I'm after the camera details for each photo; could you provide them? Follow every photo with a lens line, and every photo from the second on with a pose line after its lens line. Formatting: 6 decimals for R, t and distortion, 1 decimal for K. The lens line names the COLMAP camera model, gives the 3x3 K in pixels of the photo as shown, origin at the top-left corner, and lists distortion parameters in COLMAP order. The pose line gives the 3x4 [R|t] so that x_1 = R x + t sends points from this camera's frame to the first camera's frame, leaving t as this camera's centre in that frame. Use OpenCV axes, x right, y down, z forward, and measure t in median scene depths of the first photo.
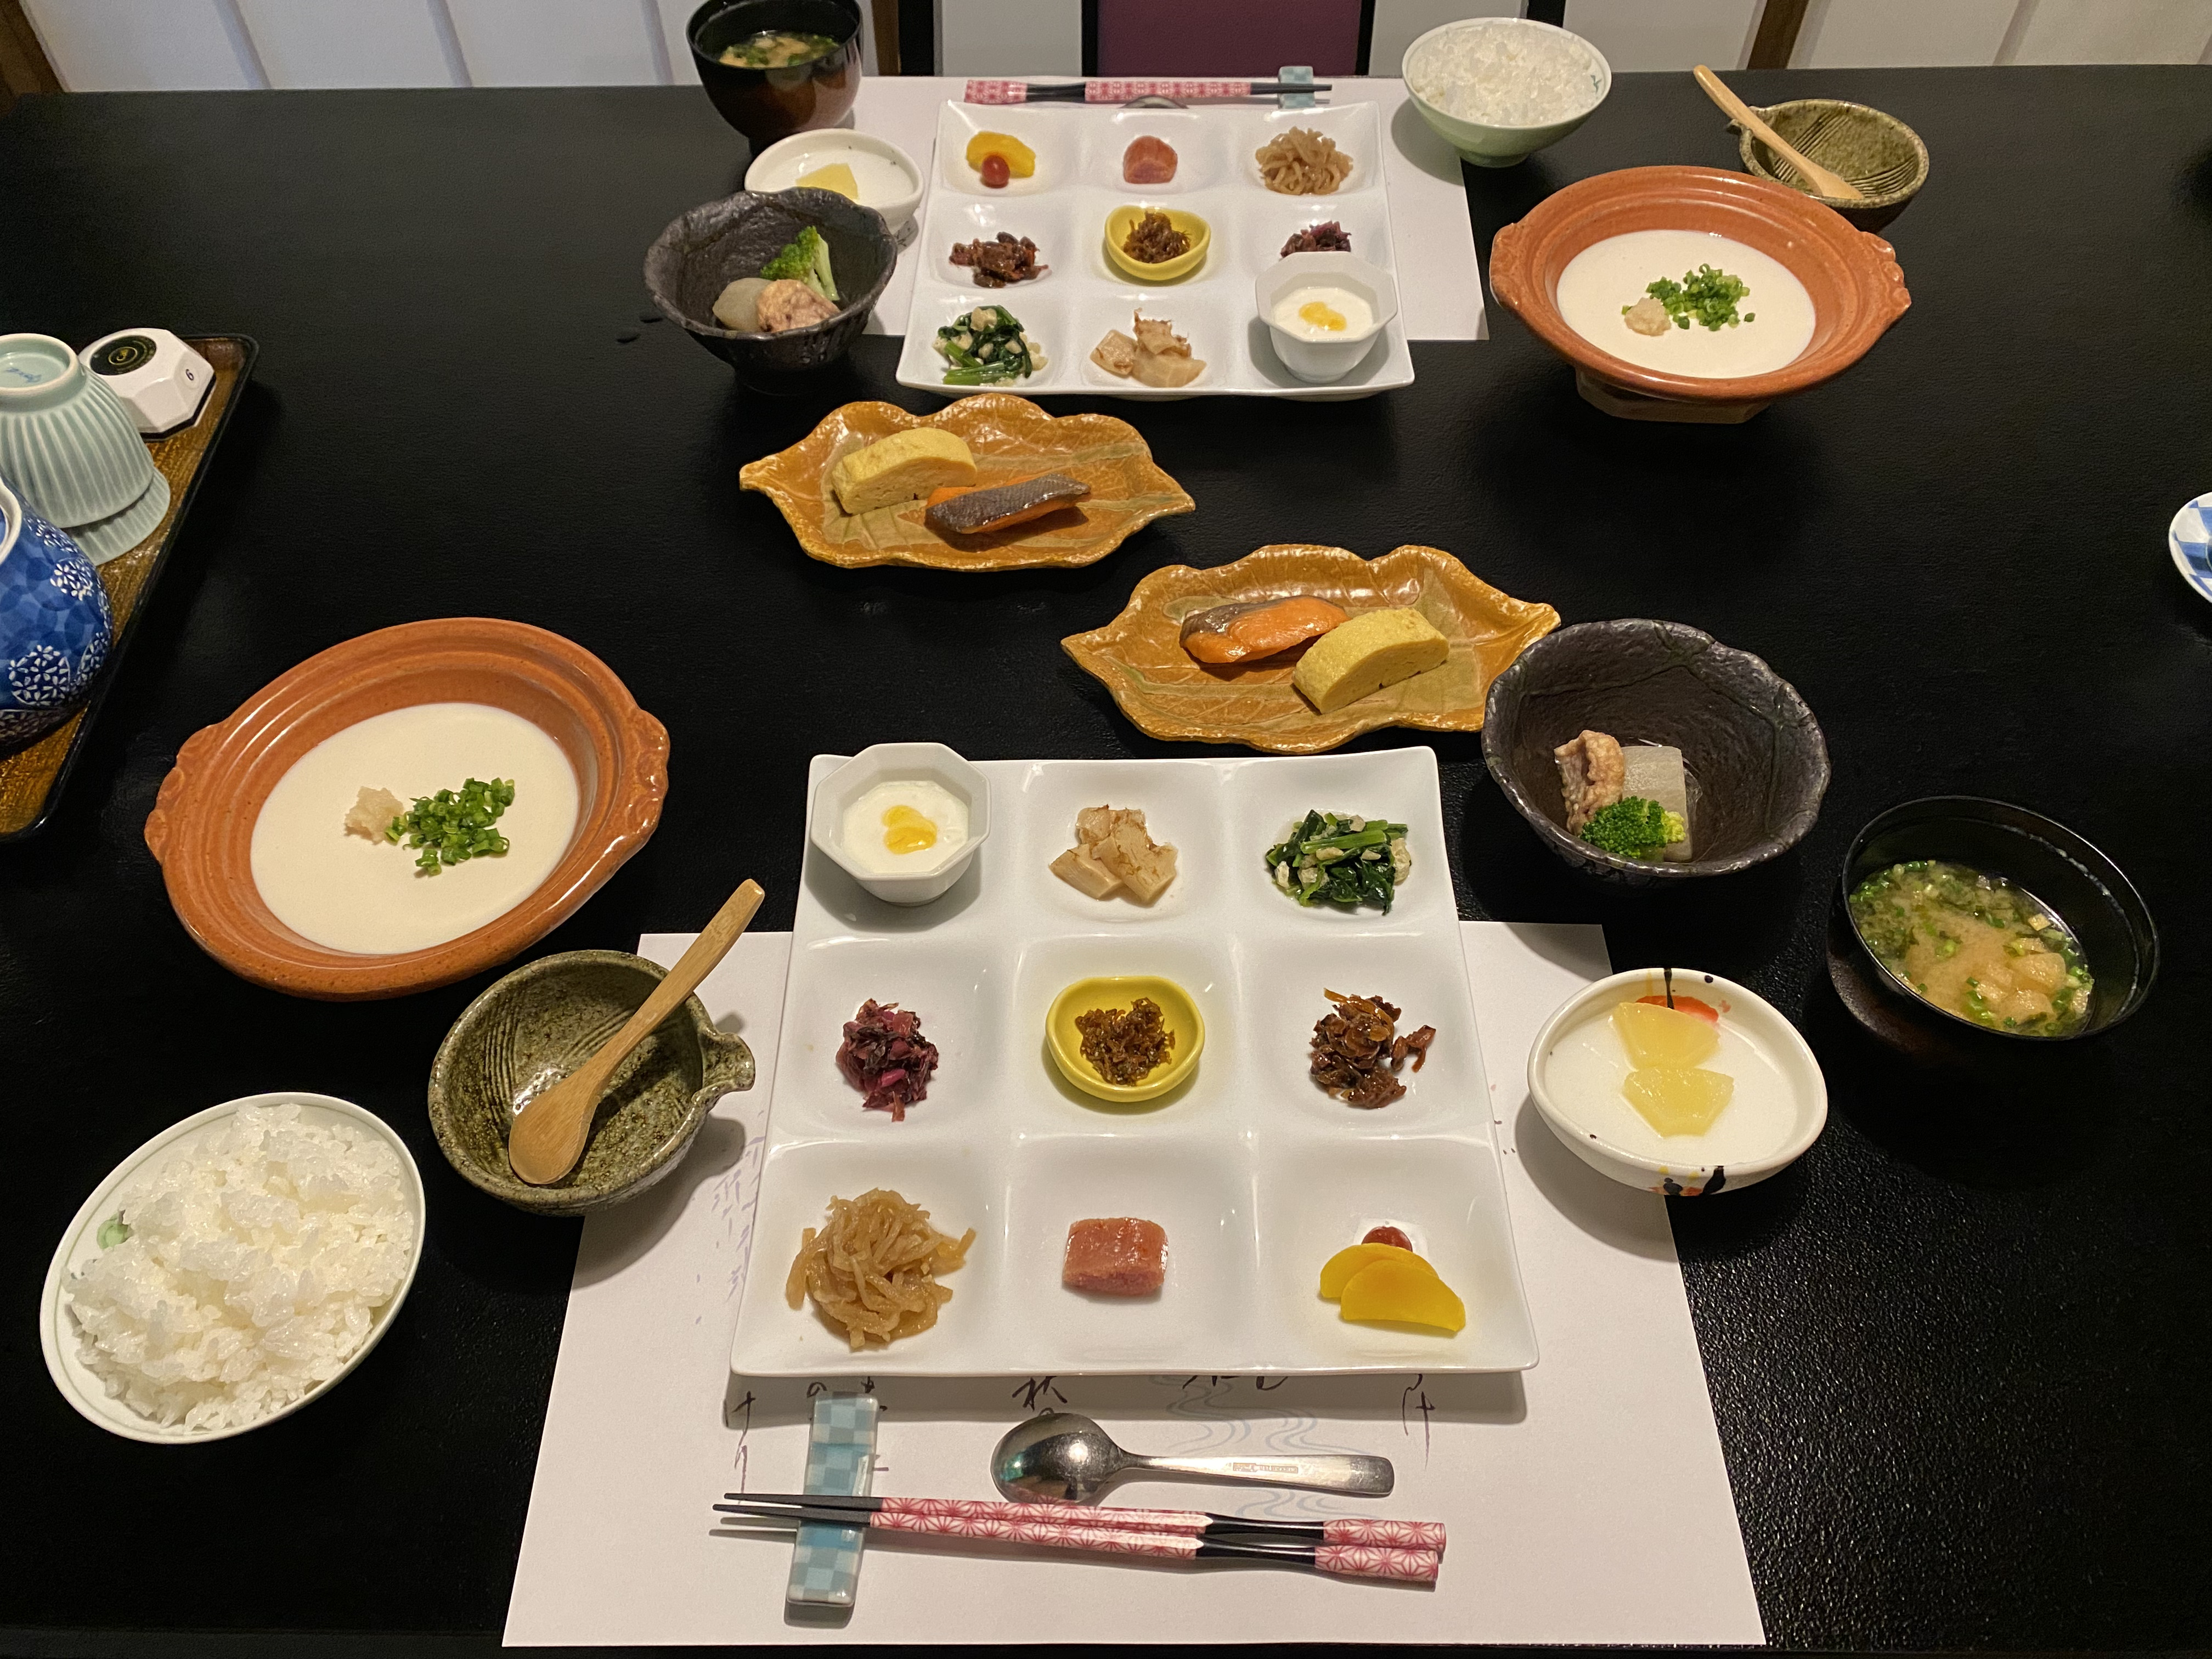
lens RADIAL K [[1615.6, 0, 1106.0], [0, 1615.6, 829.5], [0, 0, 1]] dist [0.000442, -0.000395]
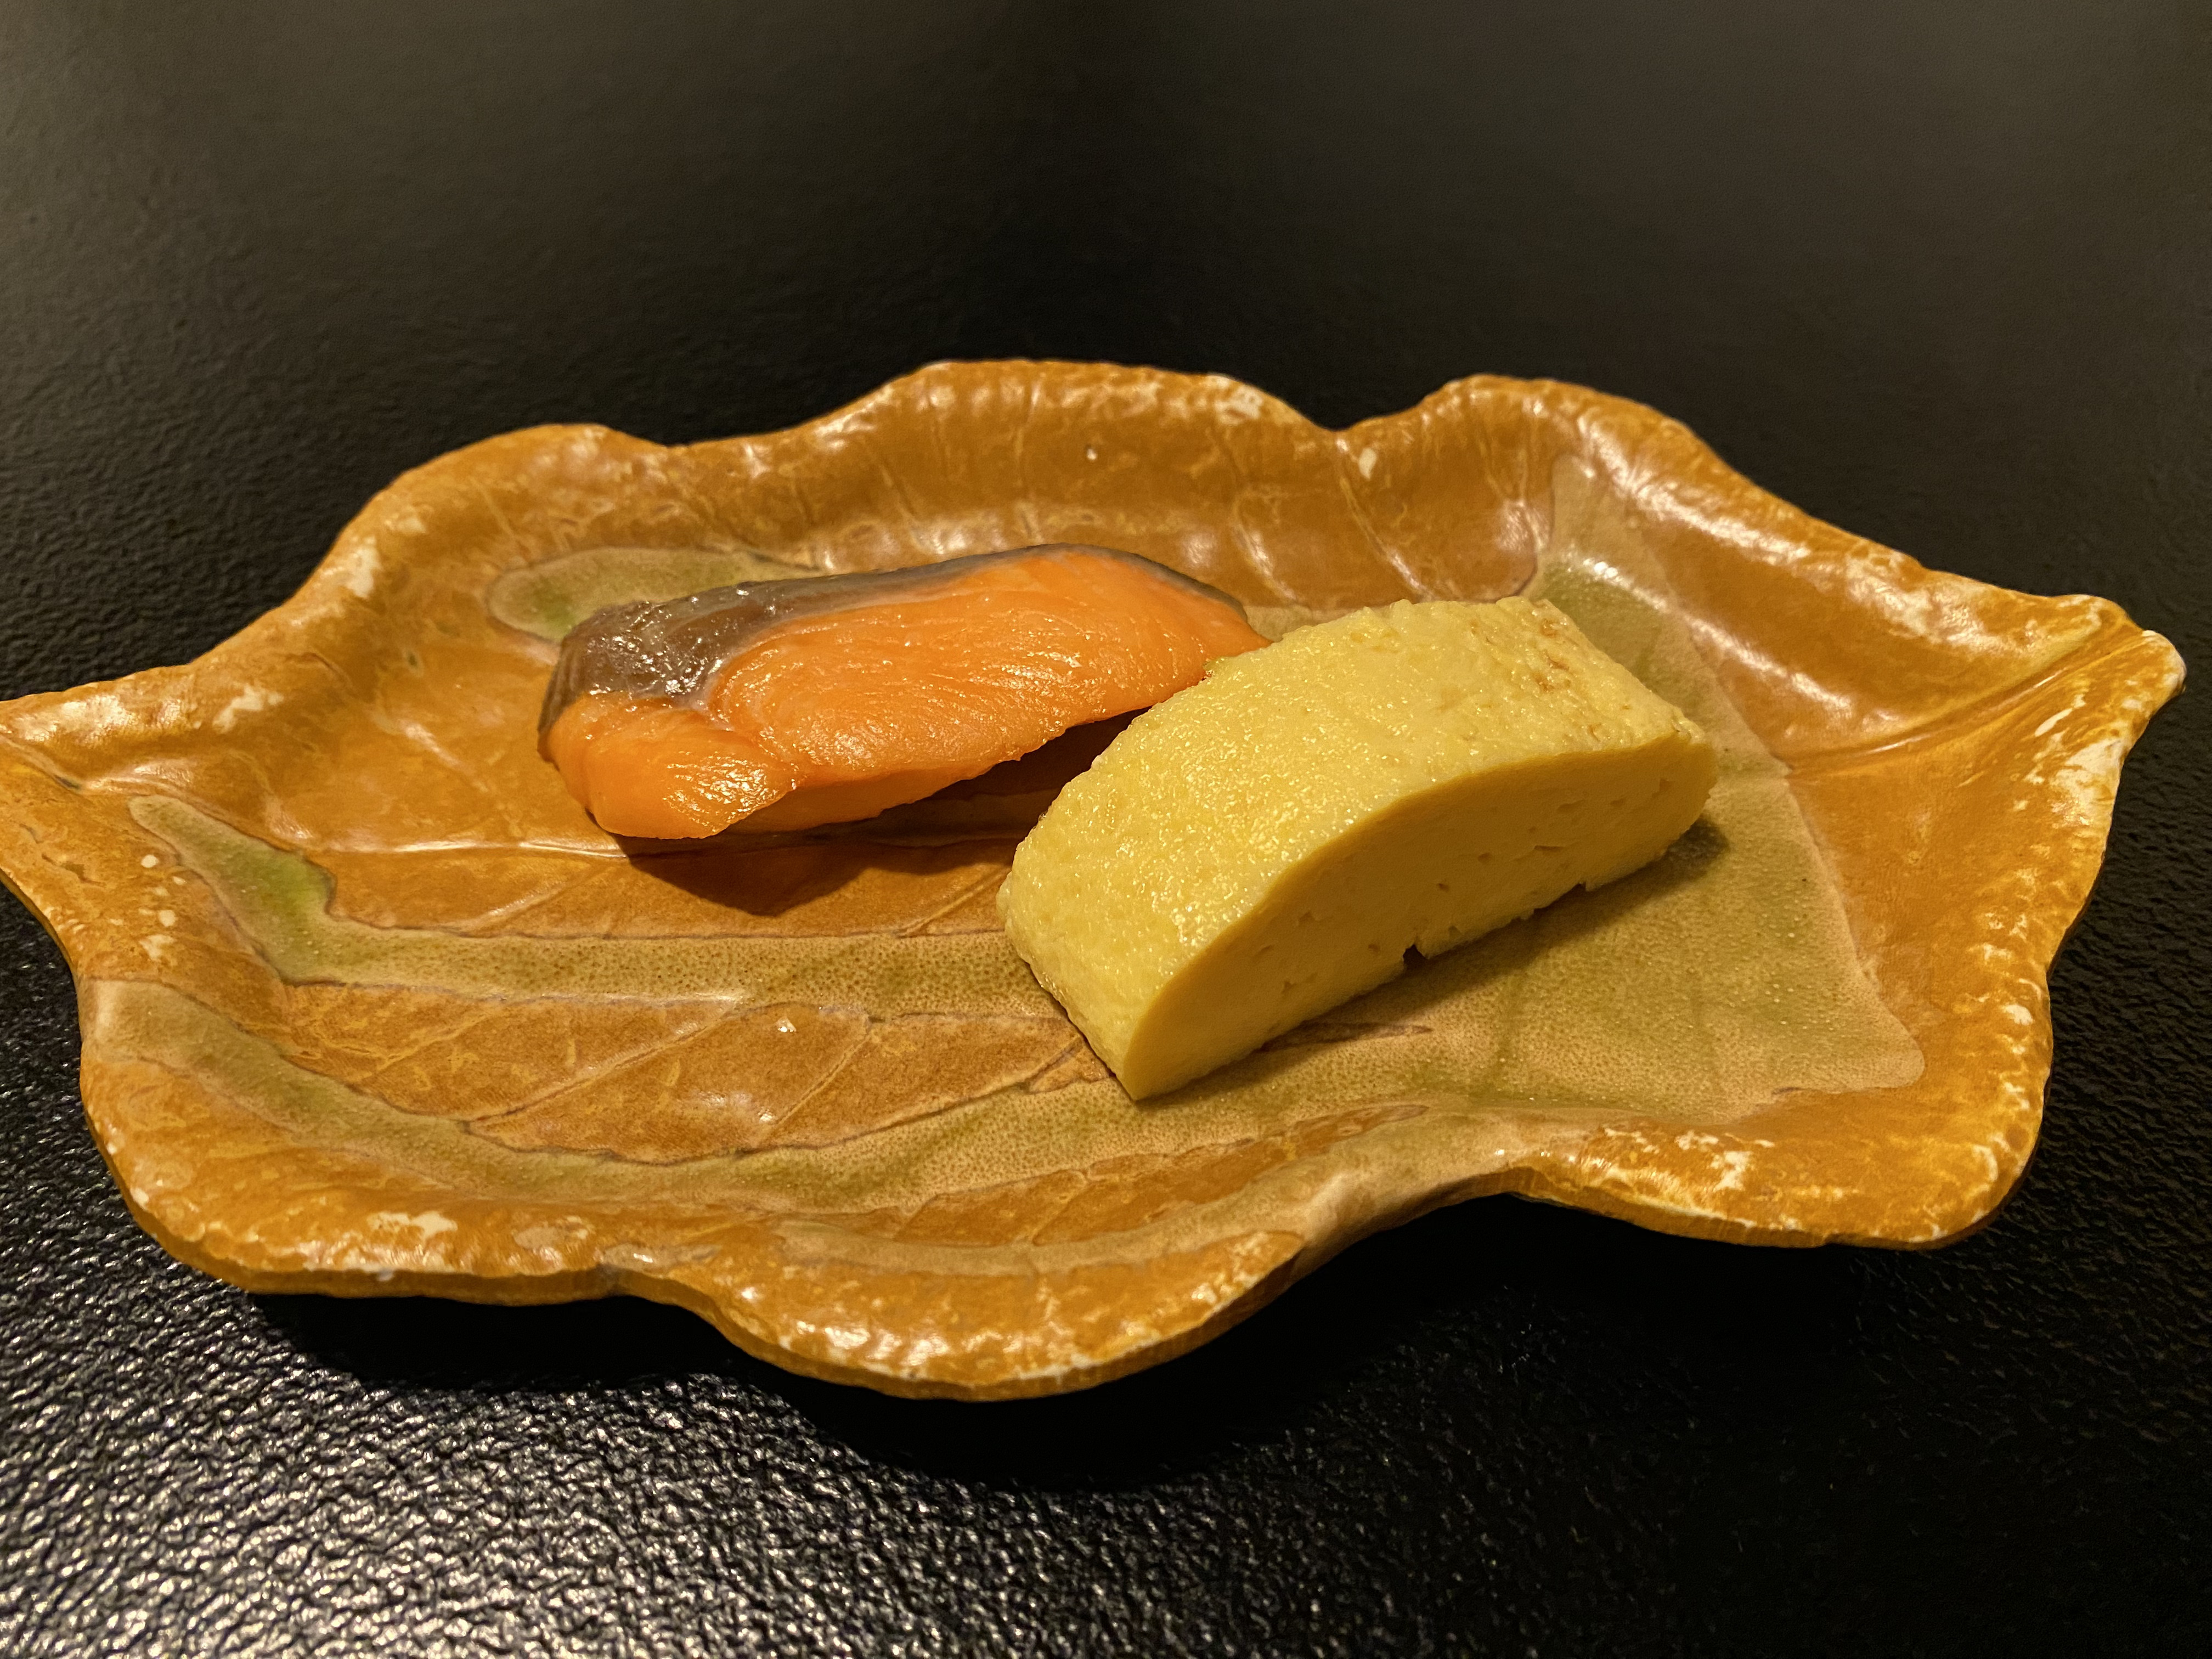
lens RADIAL K [[1902.8, 0, 1106.0], [0, 1902.8, 829.5], [0, 0, 1]] dist [0.009482, 0.002965]
pose [[0.997682, 0.009856, 0.067326, 0.114204], [-0.006362, 0.998631, -0.051922, -0.093416], [-0.067745, 0.051374, 0.996379, 0.758630]]
